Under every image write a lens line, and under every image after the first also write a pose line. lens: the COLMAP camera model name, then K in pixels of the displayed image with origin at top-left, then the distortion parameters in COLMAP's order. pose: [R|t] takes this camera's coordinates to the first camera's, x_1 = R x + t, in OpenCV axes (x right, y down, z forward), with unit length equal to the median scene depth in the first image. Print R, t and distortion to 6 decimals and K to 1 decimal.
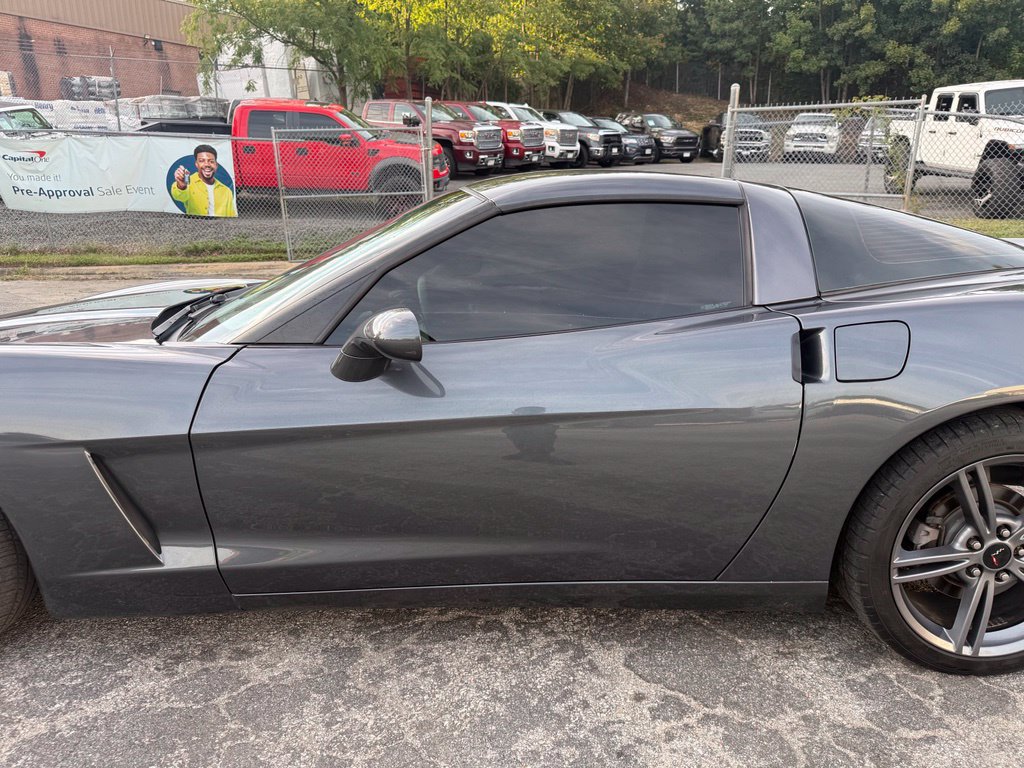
lens RADIAL K [[724.2, 0, 514.4], [0, 724.2, 396.3], [0, 0, 1]] dist [0.007453, -0.018431]
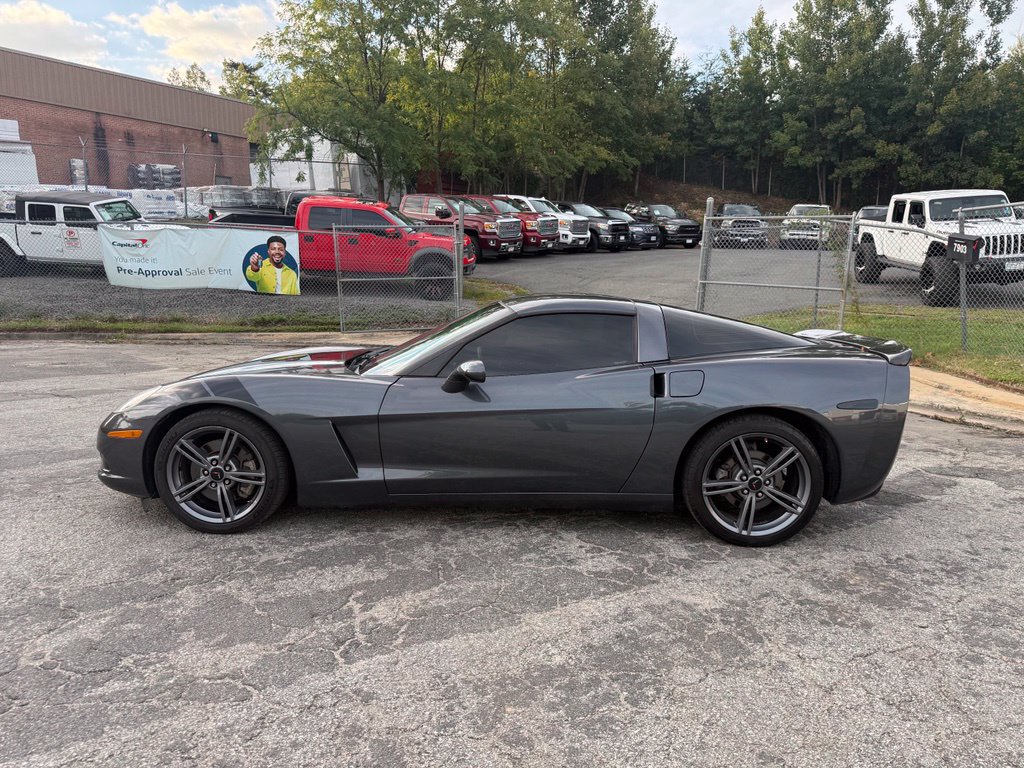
lens RADIAL K [[711.4, 0, 511.0], [0, 711.4, 397.9], [0, 0, 1]] dist [0.061016, -0.095832]
pose [[0.999472, 0.019439, -0.026022, 0.000986], [-0.021807, 0.995328, -0.094056, 0.012738], [0.024072, 0.094574, 0.995227, -0.075619]]
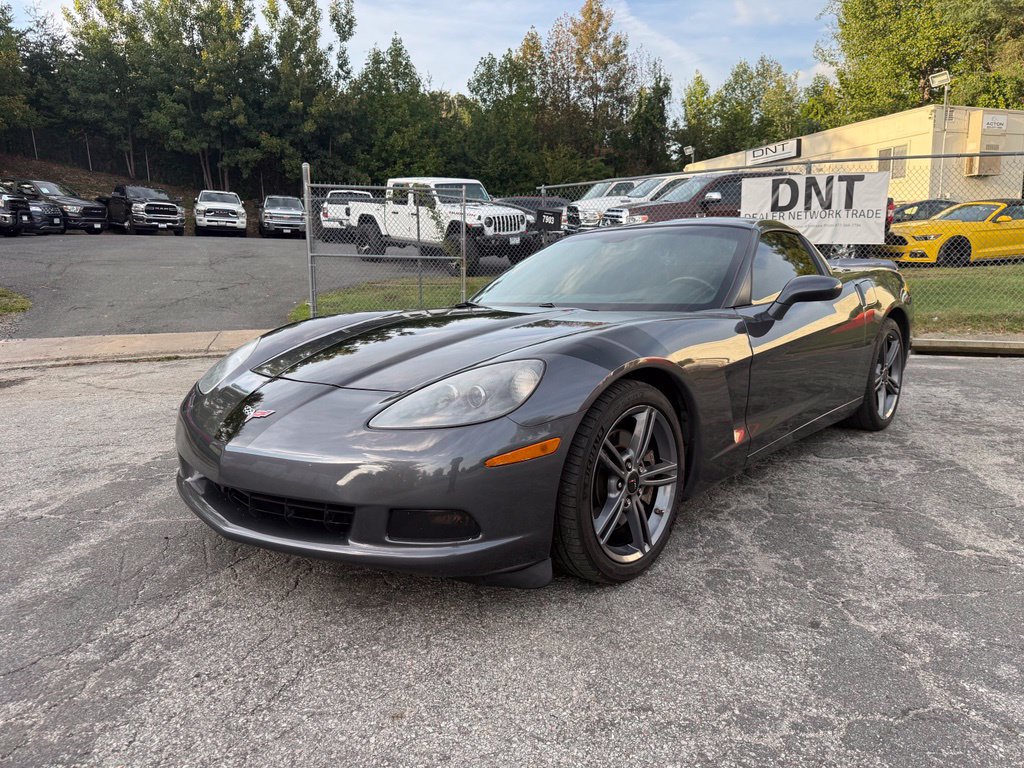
lens RADIAL K [[724.2, 0, 514.4], [0, 724.2, 396.3], [0, 0, 1]] dist [0.007453, -0.018431]
pose [[0.671436, -0.141712, 0.727387, -0.137487], [0.213095, 0.977011, -0.006358, 0.002460], [-0.709764, 0.159271, 0.686198, 0.015503]]
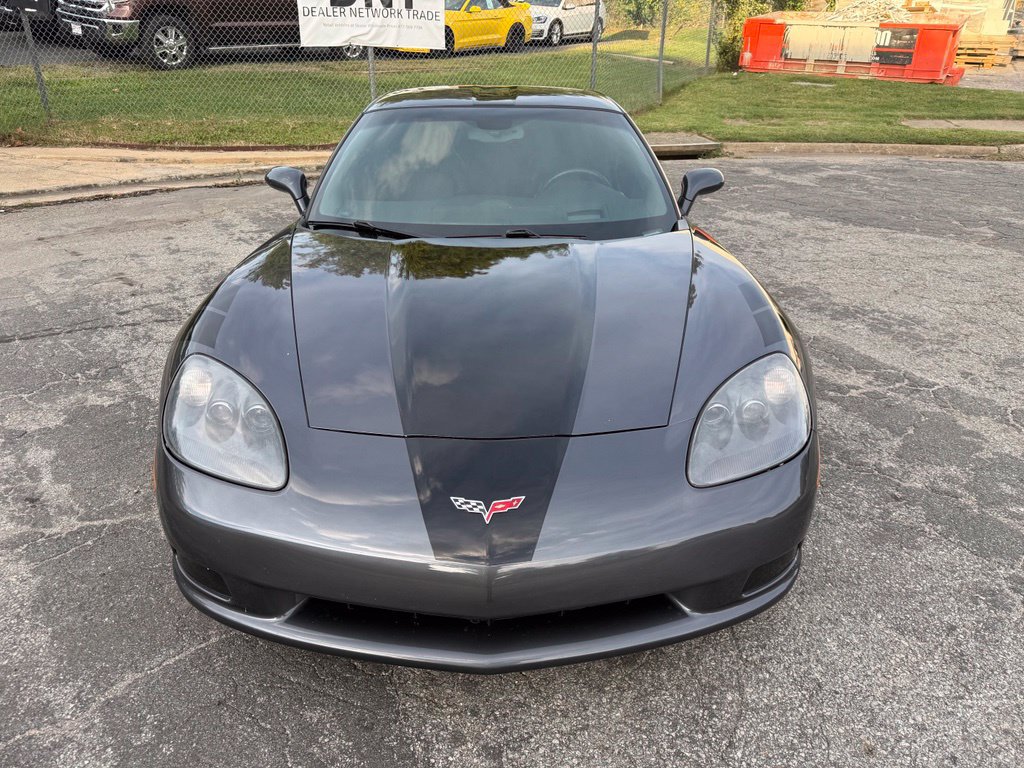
lens RADIAL K [[724.2, 0, 514.4], [0, 724.2, 396.3], [0, 0, 1]] dist [0.007453, -0.018431]
pose [[-0.008249, -0.458371, 0.888723, -0.145581], [0.256118, 0.858139, 0.444974, -0.036628], [-0.966610, 0.231289, 0.110318, 0.084307]]
